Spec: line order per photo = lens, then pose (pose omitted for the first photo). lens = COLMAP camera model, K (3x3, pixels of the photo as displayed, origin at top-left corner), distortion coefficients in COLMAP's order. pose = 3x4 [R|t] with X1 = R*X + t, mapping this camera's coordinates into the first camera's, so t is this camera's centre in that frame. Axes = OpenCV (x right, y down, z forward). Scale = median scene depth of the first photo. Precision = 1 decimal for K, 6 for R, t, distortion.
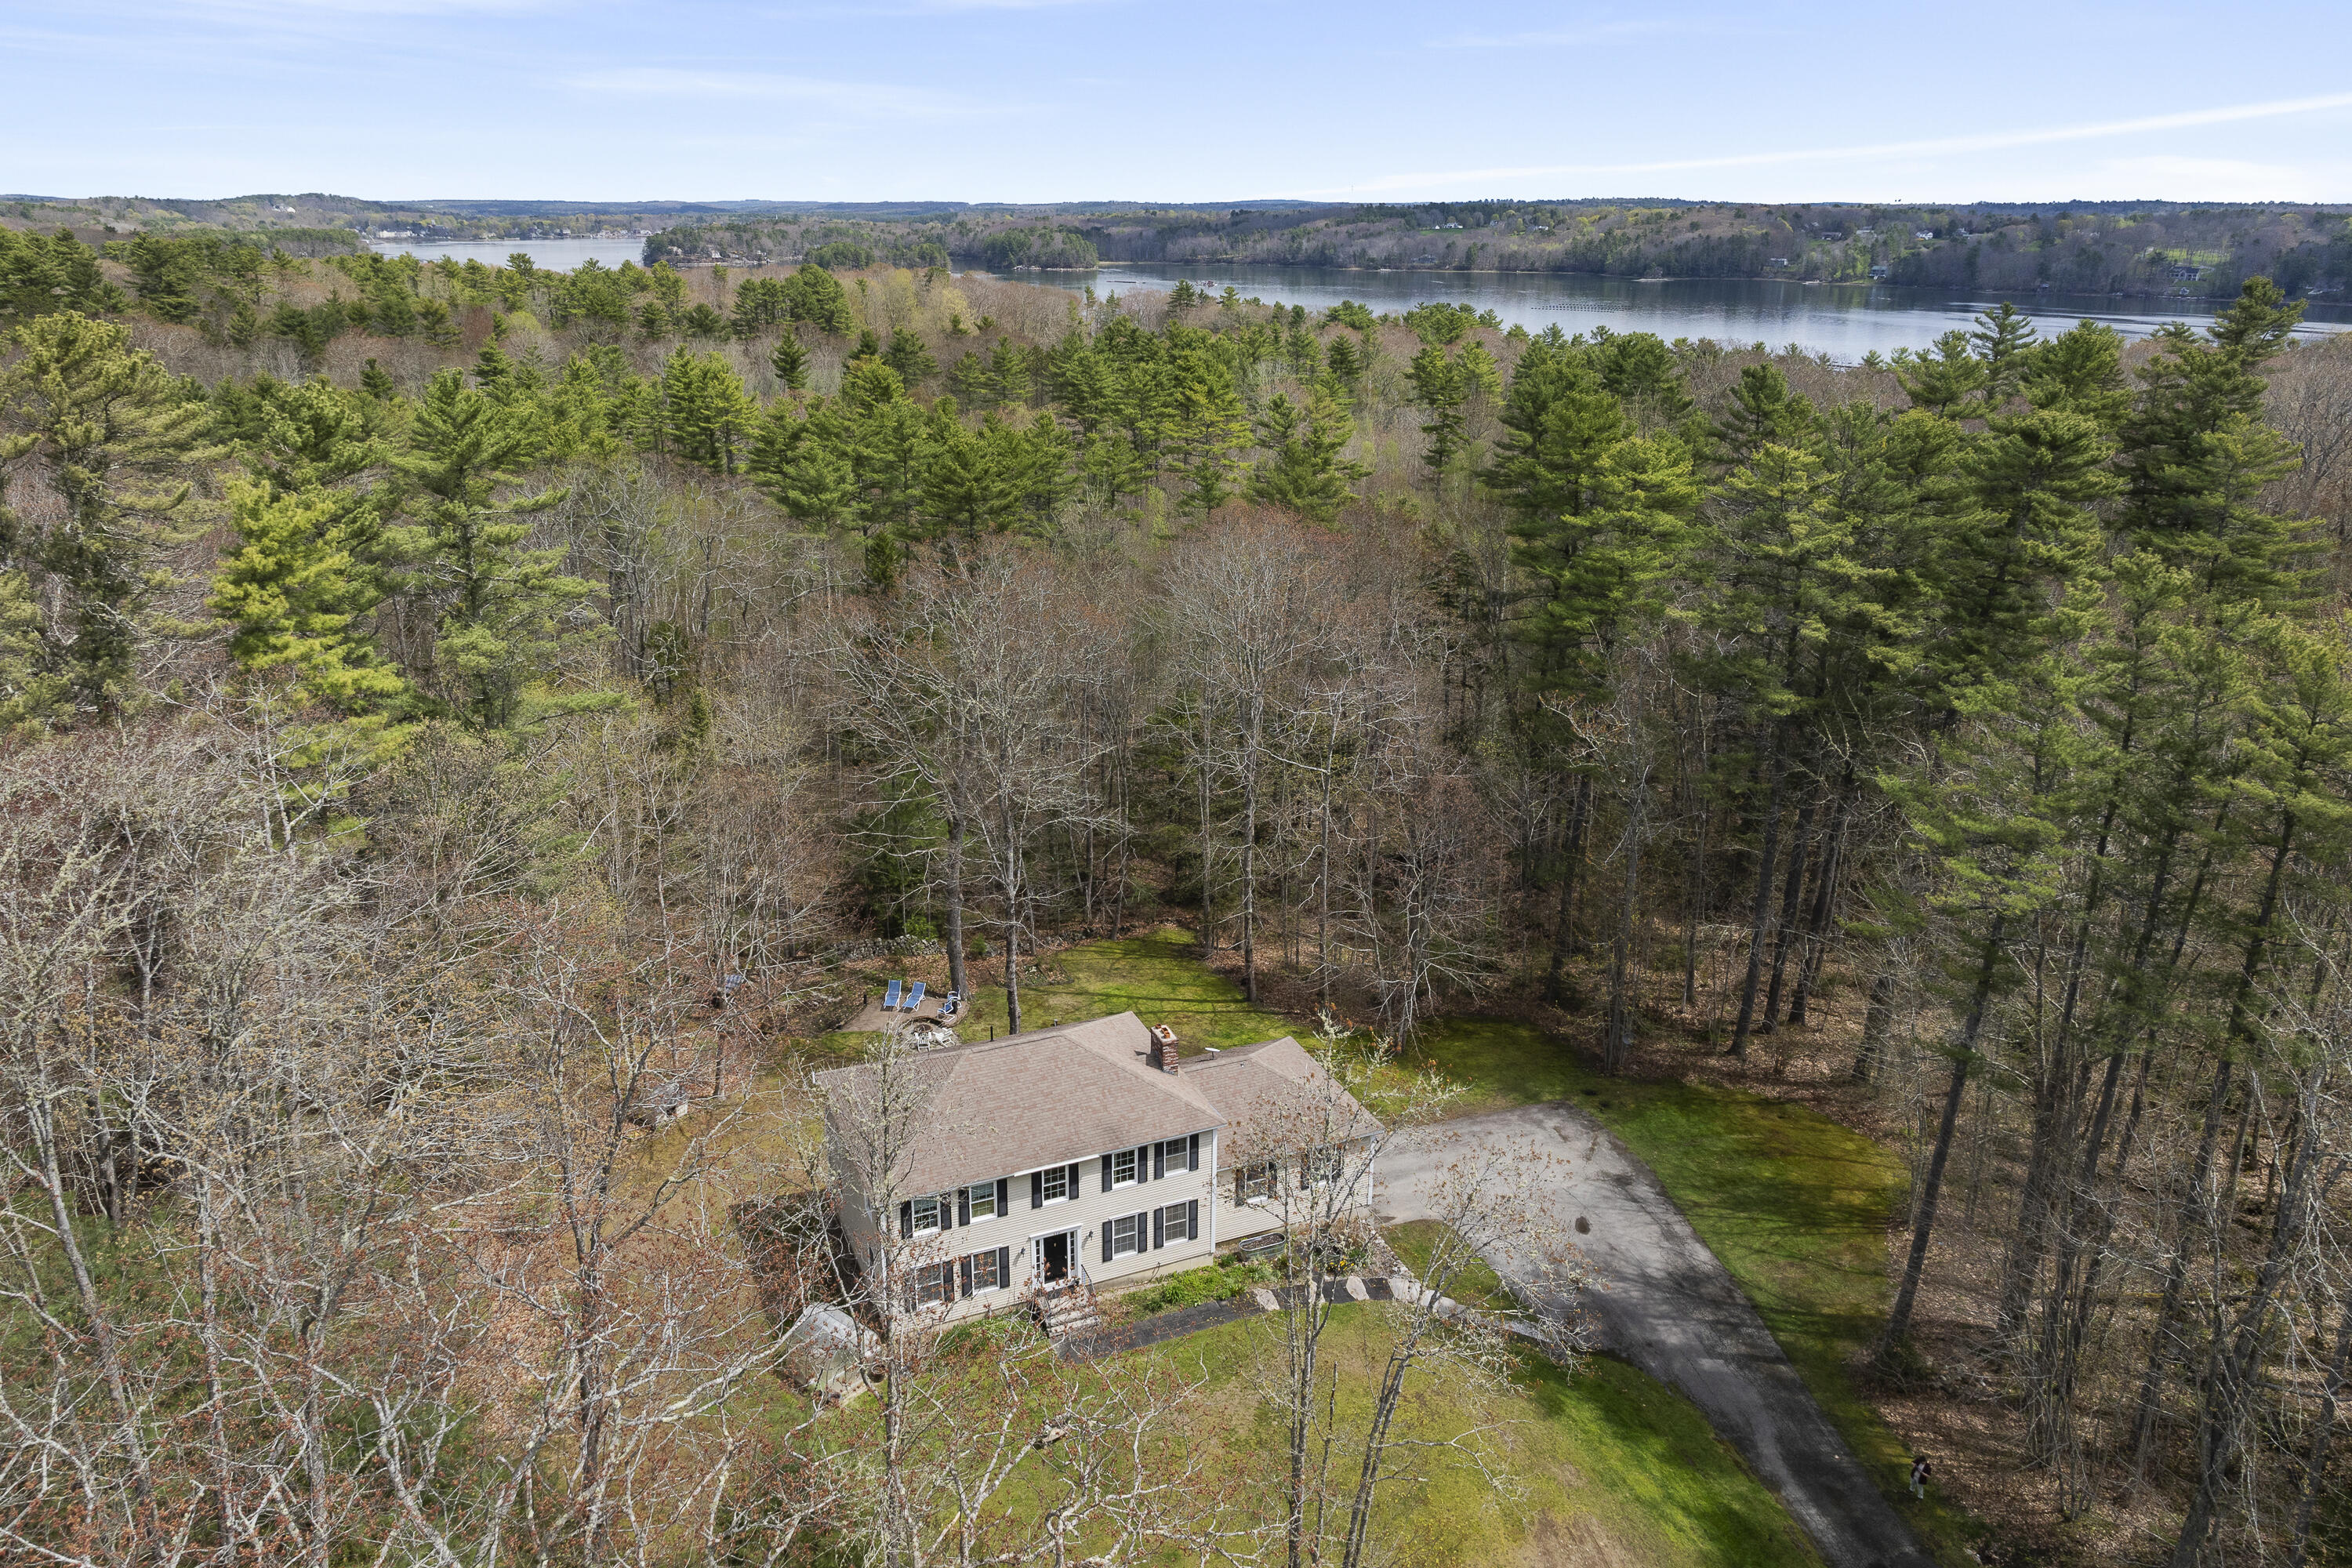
lens RADIAL K [[1650.5, 0, 1166.1], [0, 1650.5, 737.8], [0, 0, 1]] dist [-0.003773, 0.000838]
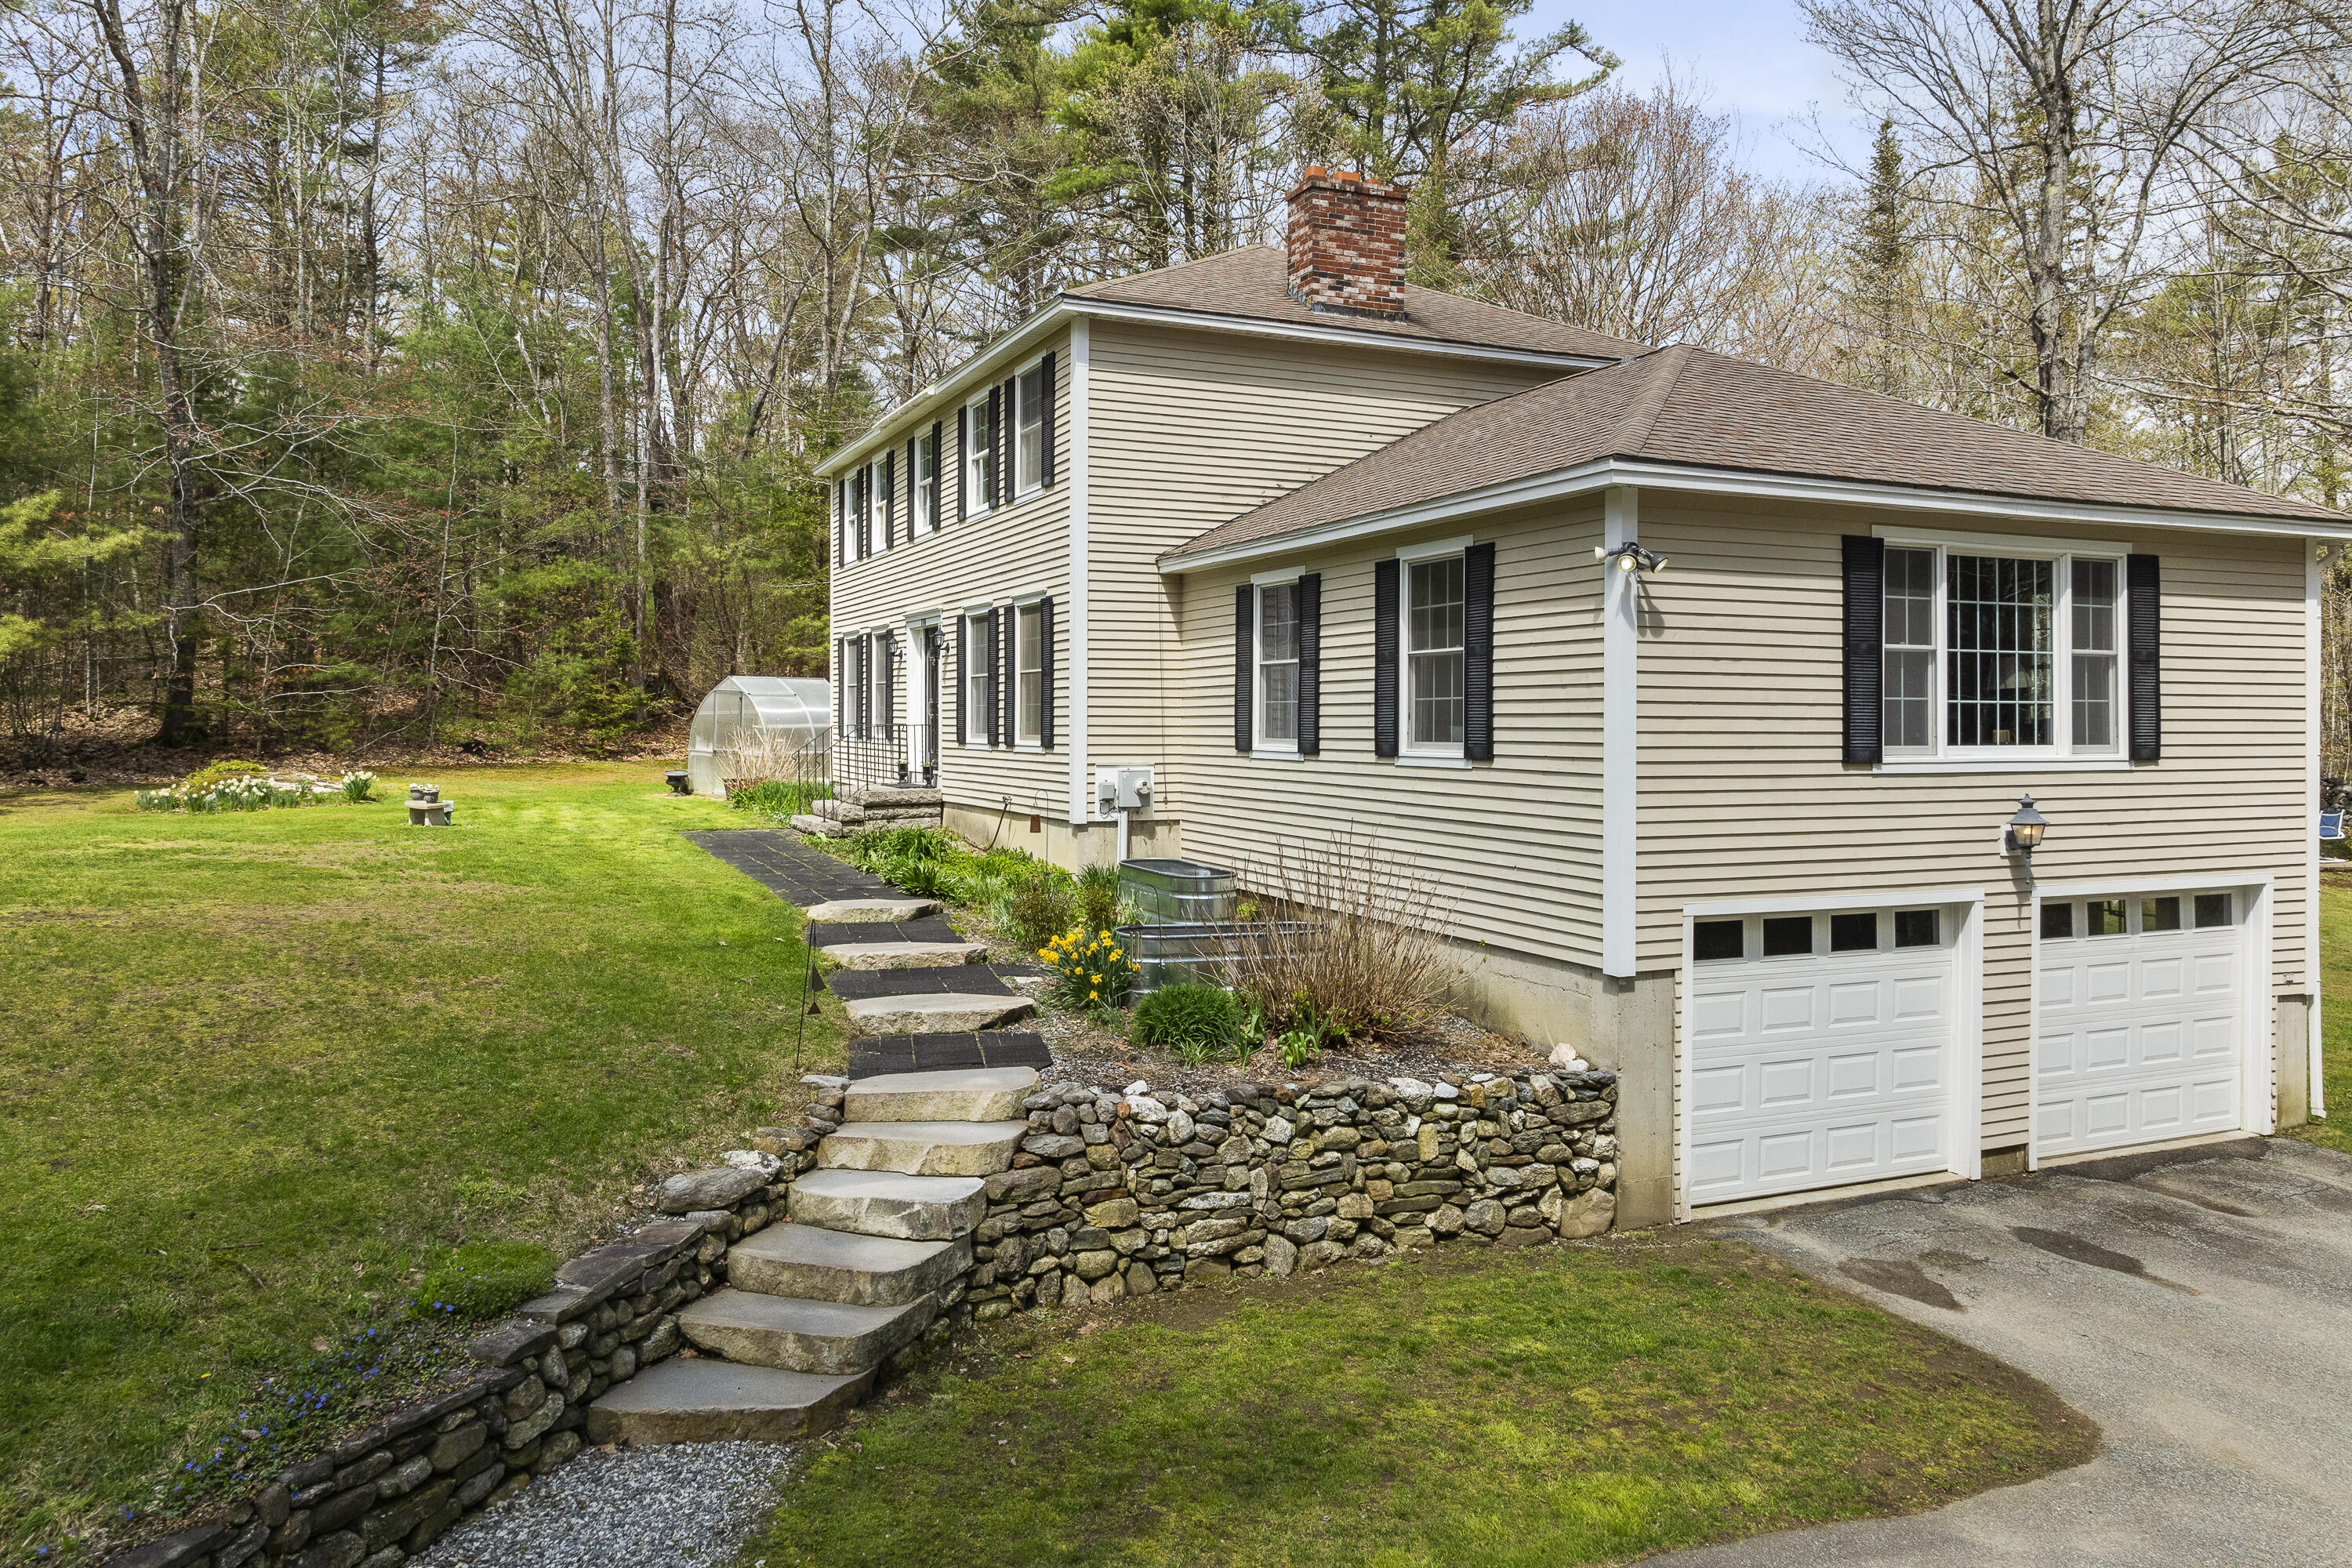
lens RADIAL K [[1650.5, 0, 1160.1], [0, 1650.5, 724.6], [0, 0, 1]] dist [-0.003773, 0.000838]
pose [[0.006941, 0.002286, -0.999973, 0.252278], [-0.321301, 0.946977, -0.000065, 0.232081], [0.946952, 0.321293, 0.007307, 0.804226]]
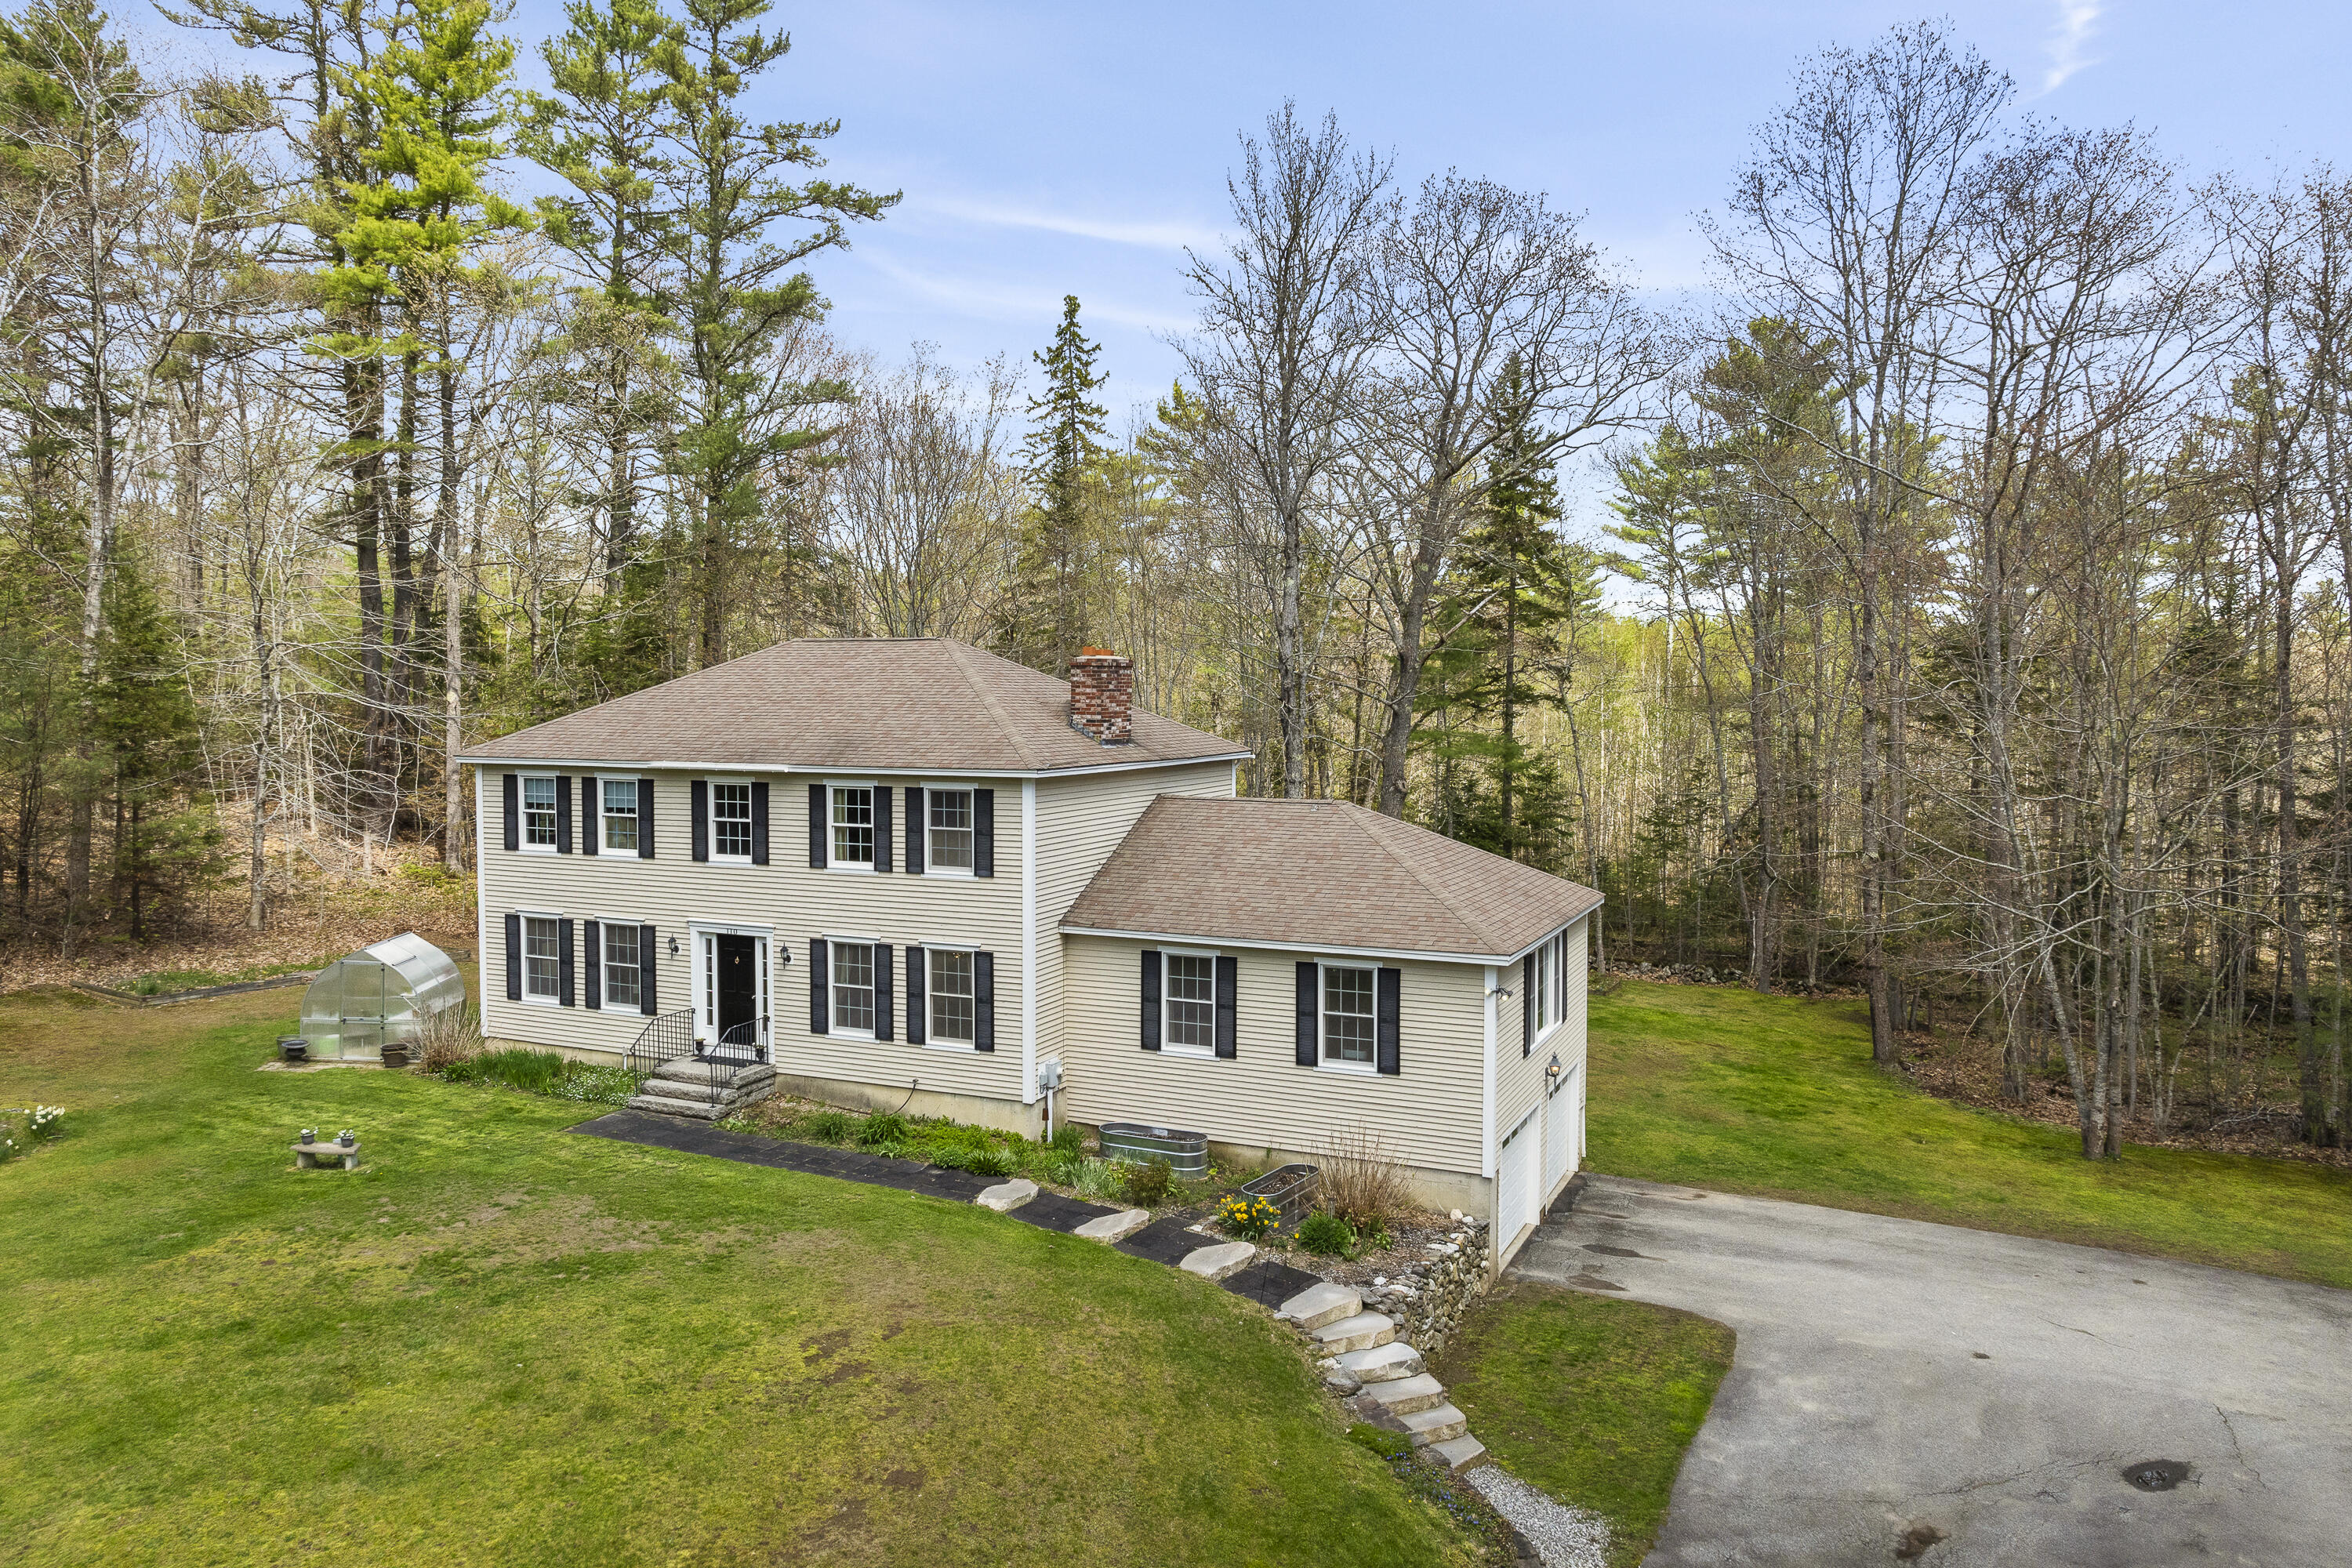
lens RADIAL K [[1650.5, 0, 1205.2], [0, 1650.5, 753.8], [0, 0, 1]] dist [-0.003773, 0.000838]
pose [[0.679184, 0.023391, -0.733595, 0.305609], [-0.235375, 0.953645, -0.187510, 0.234827], [0.695203, 0.300024, 0.653206, 0.572485]]
